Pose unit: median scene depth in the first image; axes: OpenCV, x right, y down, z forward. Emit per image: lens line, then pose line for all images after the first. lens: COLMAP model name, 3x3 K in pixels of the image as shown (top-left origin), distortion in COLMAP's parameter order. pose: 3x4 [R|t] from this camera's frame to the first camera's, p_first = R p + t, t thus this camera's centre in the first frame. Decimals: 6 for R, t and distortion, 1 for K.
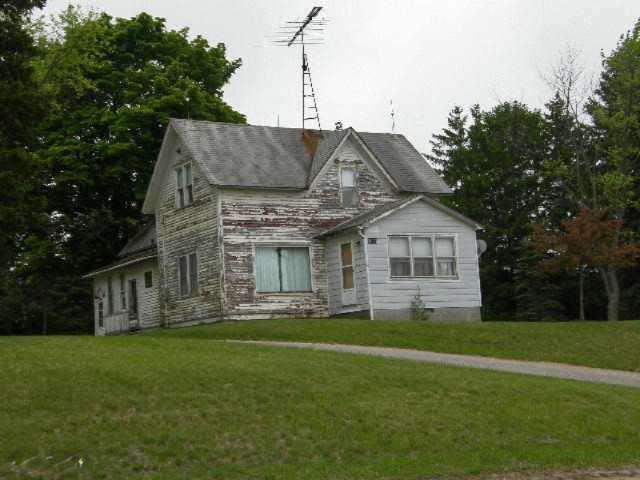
lens RADIAL K [[1064.7, 0, 320.0], [0, 1064.7, 240.0], [0, 0, 1]] dist [0.290701, 0.032565]
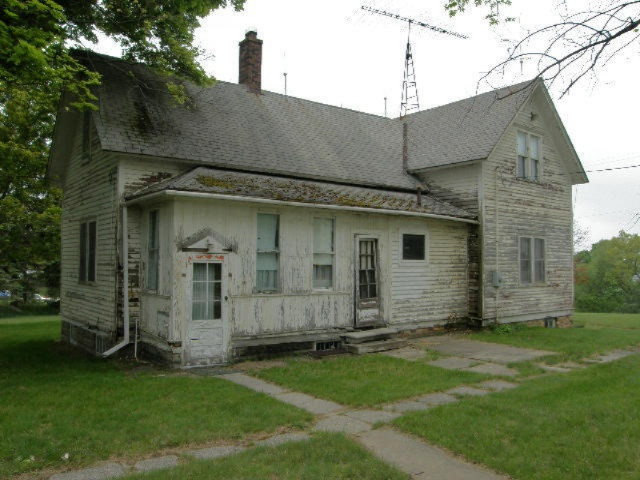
lens RADIAL K [[553.8, 0, 320.0], [0, 553.8, 240.0], [0, 0, 1]] dist [-0.130782, 0.011869]
pose [[-0.162484, 0.095577, 0.982071, -0.534975], [-0.115421, 0.986624, -0.115117, 0.087527], [-0.979937, -0.132056, -0.149279, 1.254404]]
